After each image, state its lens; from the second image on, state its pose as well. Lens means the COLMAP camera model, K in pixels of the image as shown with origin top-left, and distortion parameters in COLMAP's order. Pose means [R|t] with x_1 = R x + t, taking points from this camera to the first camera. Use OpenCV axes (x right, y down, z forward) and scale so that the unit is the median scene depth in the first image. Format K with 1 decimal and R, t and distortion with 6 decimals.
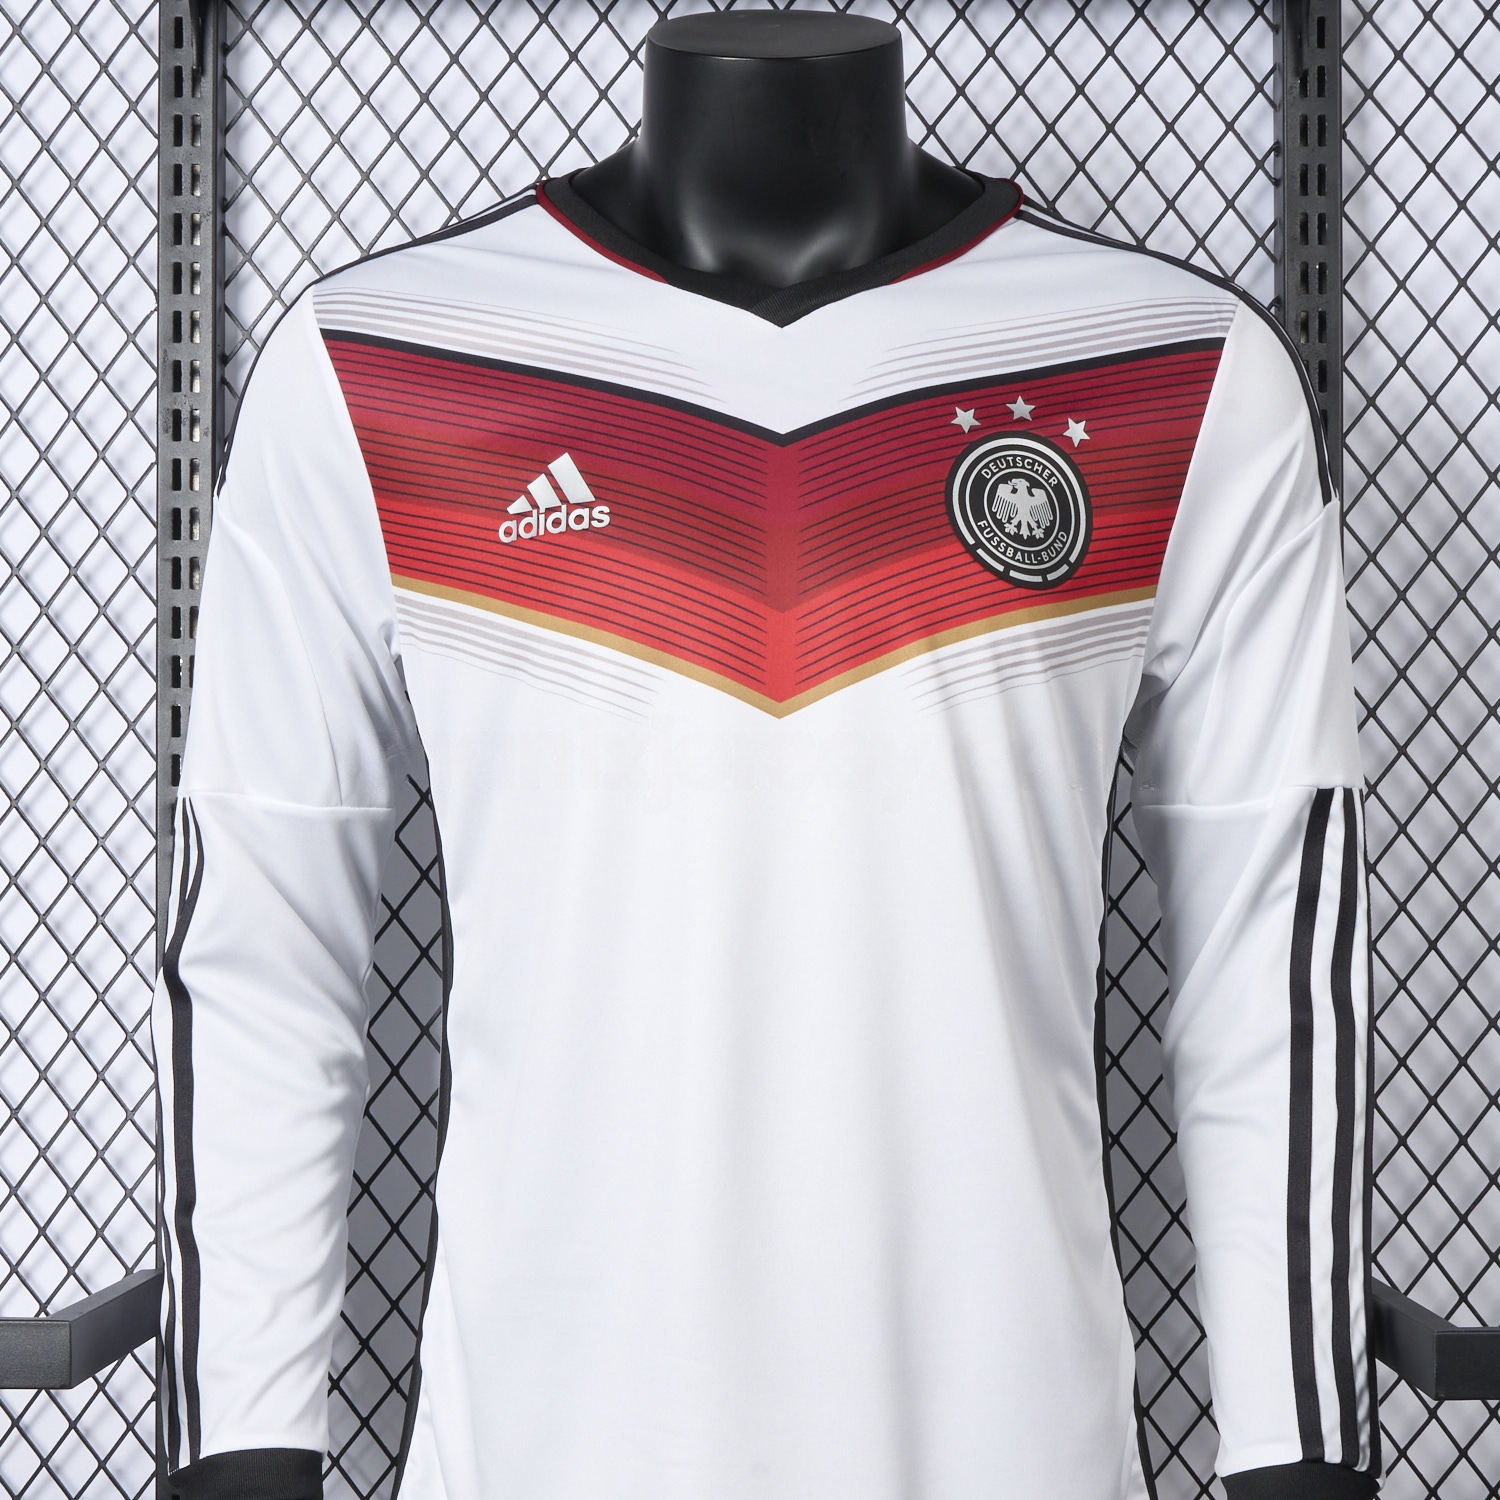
lens RADIAL K [[2114.0, 0, 749.3], [0, 2114.0, 839.7], [0, 0, 1]] dist [-0.014326, 0.048084]
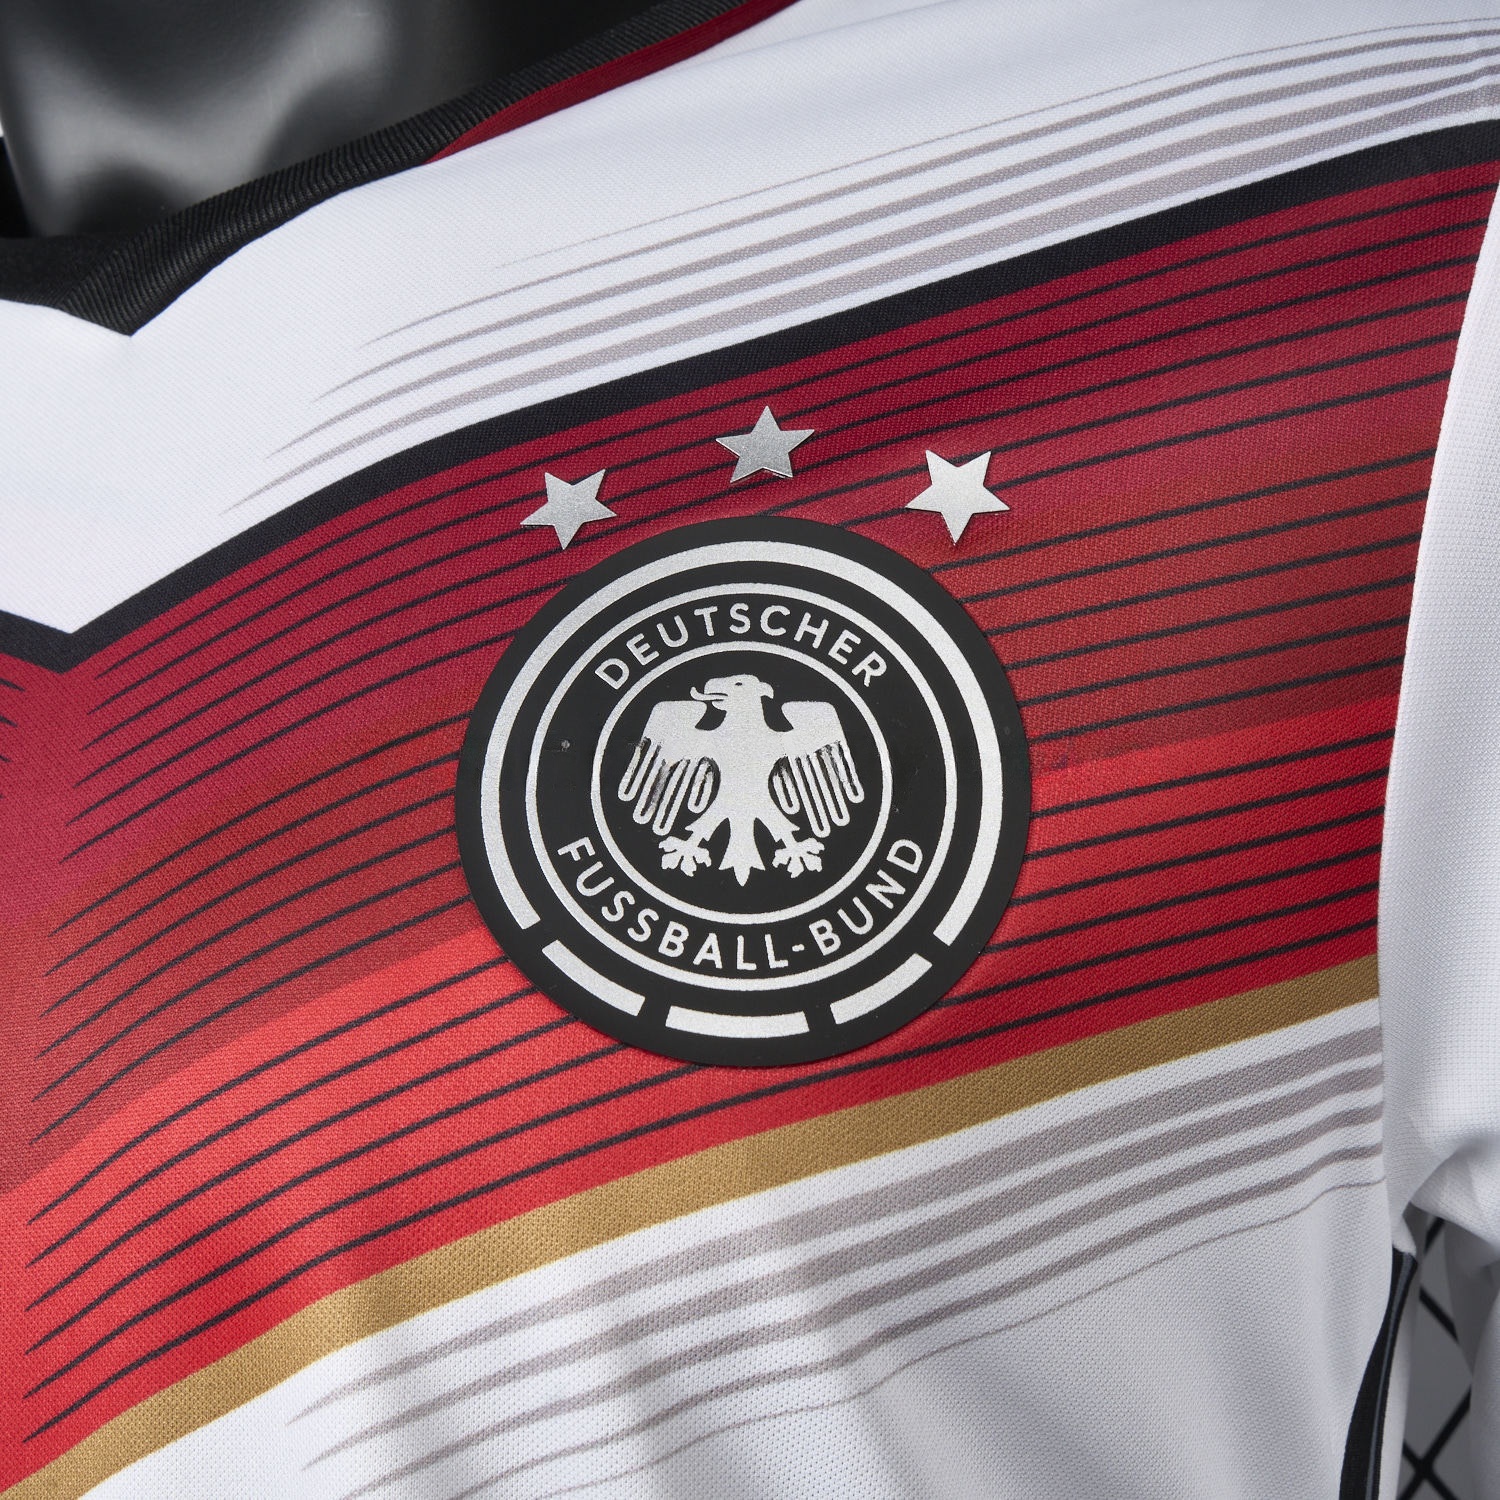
lens RADIAL K [[2114.0, 0, 749.3], [0, 2114.0, 839.7], [0, 0, 1]] dist [-0.014326, 0.048084]
pose [[0.937945, -0.102059, -0.331426, 0.220492], [0.065157, 0.990556, -0.120634, -0.111656], [0.340608, 0.091554, 0.935737, 0.719944]]
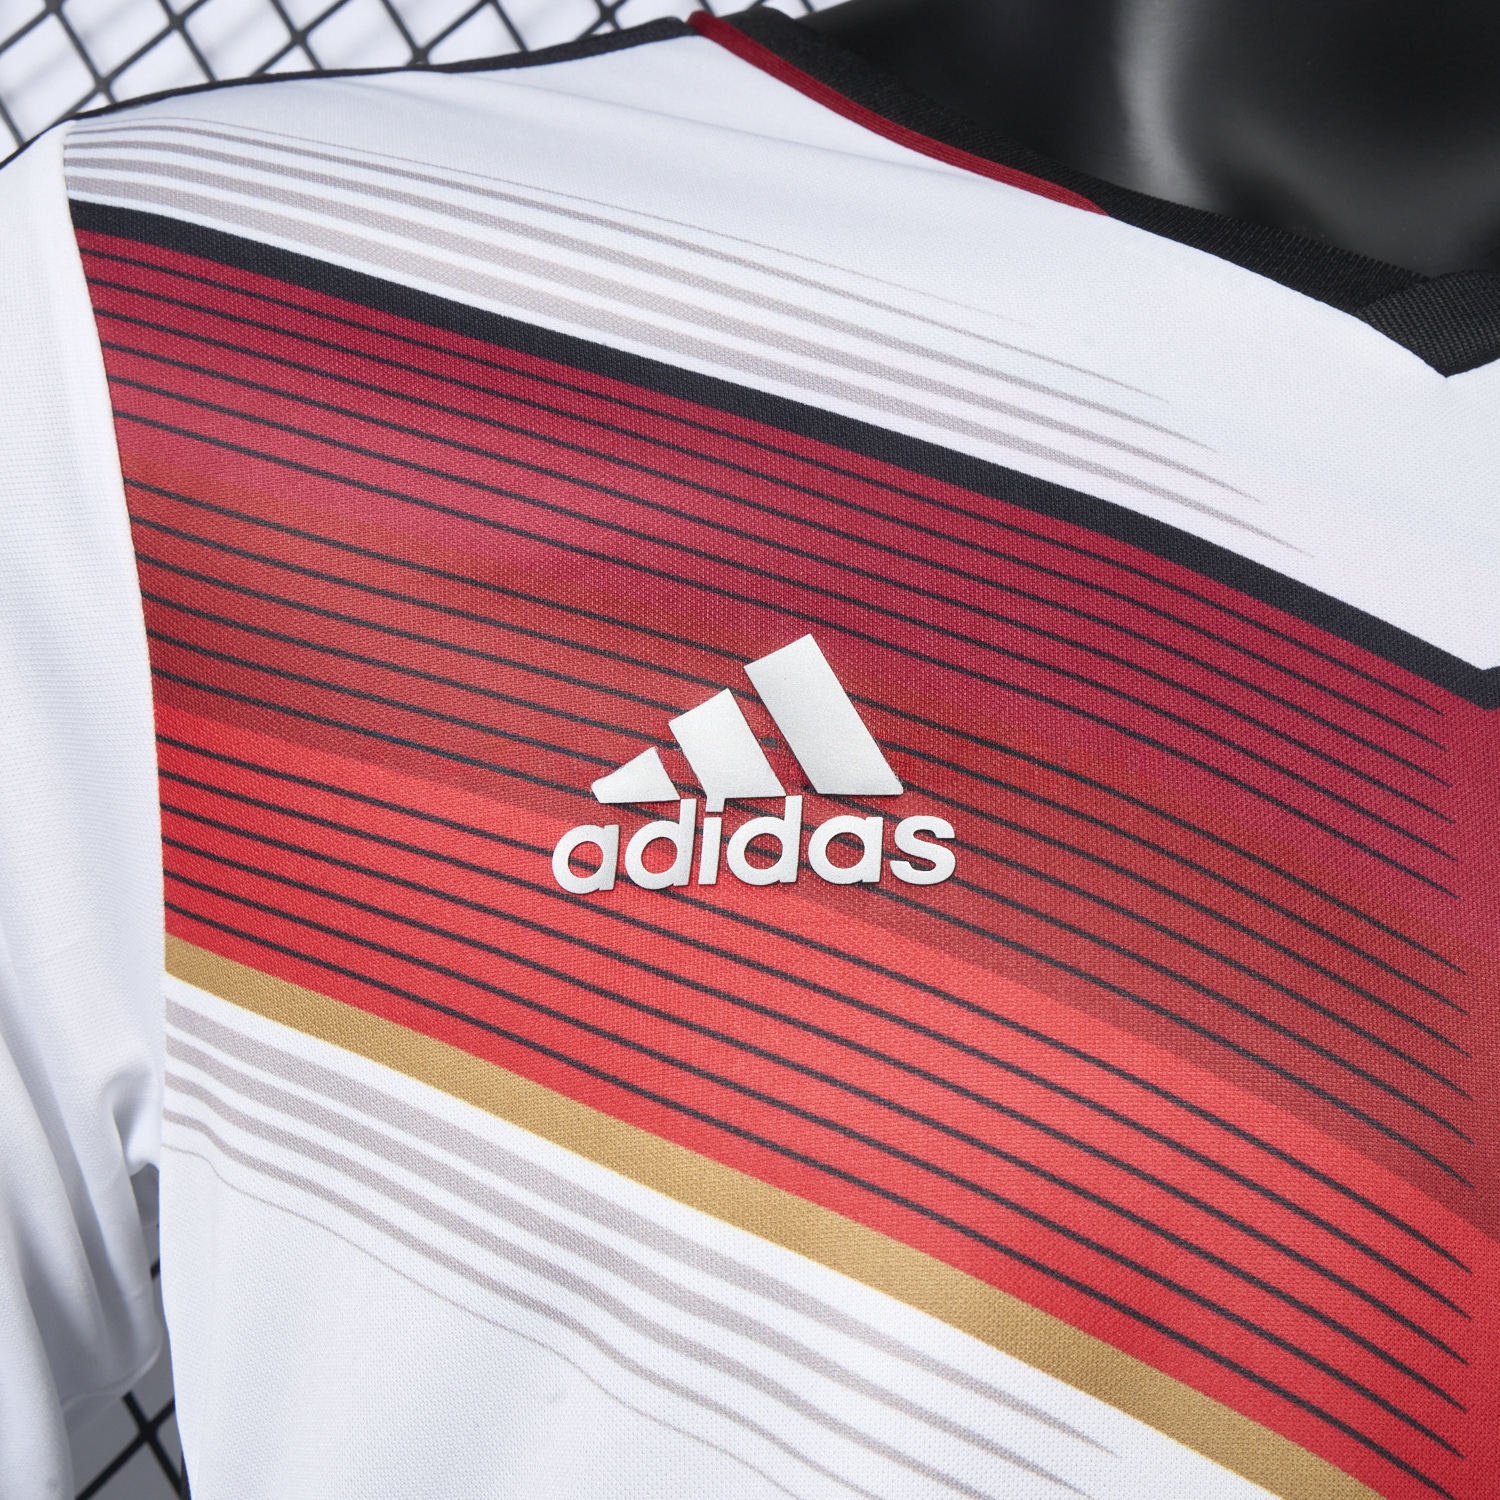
lens RADIAL K [[2114.0, 0, 749.3], [0, 2114.0, 839.7], [0, 0, 1]] dist [-0.014326, 0.048084]
pose [[0.985059, 0.129306, 0.113746, -0.125946], [-0.107377, 0.977537, -0.181362, -0.095656], [-0.134642, 0.166439, 0.976816, 0.698126]]
